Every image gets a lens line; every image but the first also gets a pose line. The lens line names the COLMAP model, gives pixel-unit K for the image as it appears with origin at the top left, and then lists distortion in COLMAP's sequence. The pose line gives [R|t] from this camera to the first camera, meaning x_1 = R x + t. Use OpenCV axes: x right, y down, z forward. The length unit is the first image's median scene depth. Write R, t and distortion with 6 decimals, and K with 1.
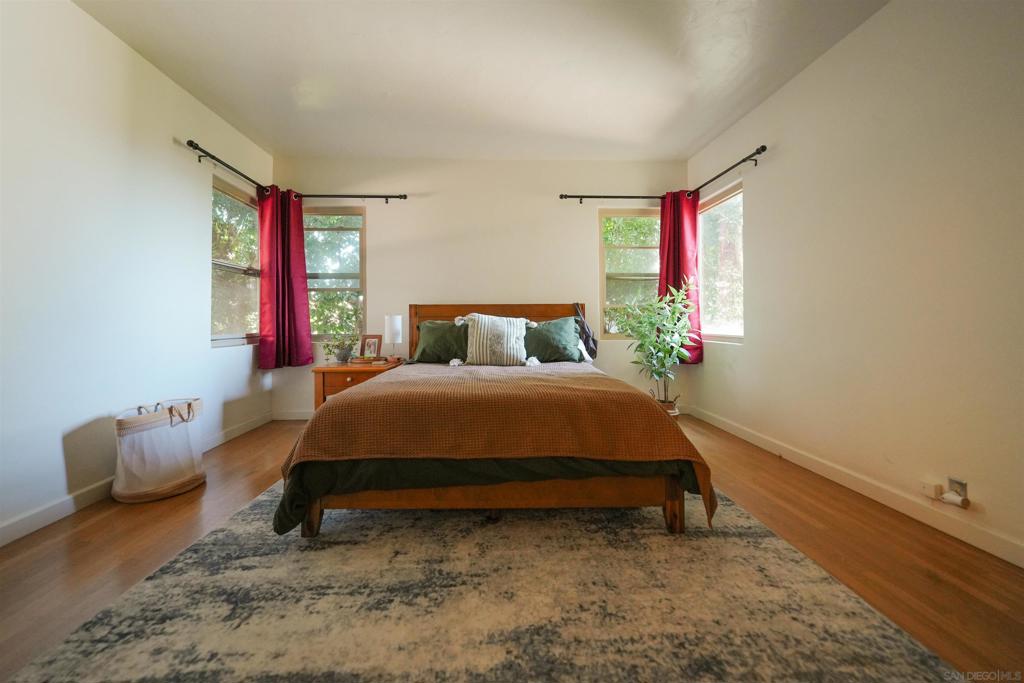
lens RADIAL K [[424.2, 0, 508.2], [0, 424.2, 312.8], [0, 0, 1]] dist [-0.011839, -0.000247]
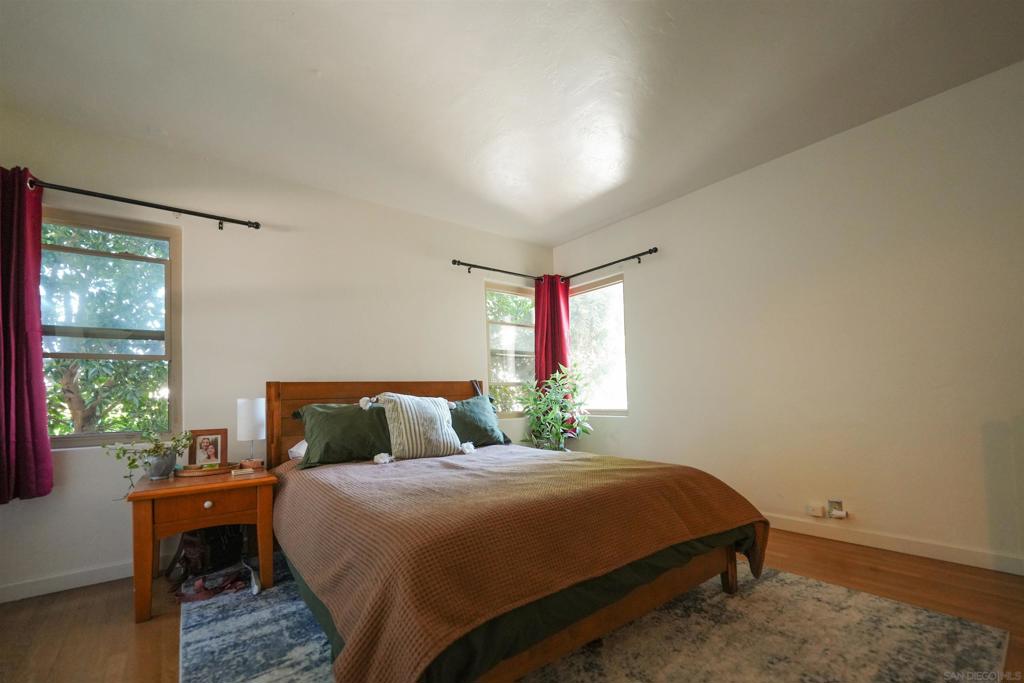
lens RADIAL K [[435.6, 0, 511.8], [0, 435.6, 374.8], [0, 0, 1]] dist [-0.011208, 0.000247]
pose [[0.803999, 0.010452, 0.594539, -0.380225], [0.013525, 0.999265, -0.035858, -0.000064], [-0.594477, 0.036871, 0.803267, 0.226942]]
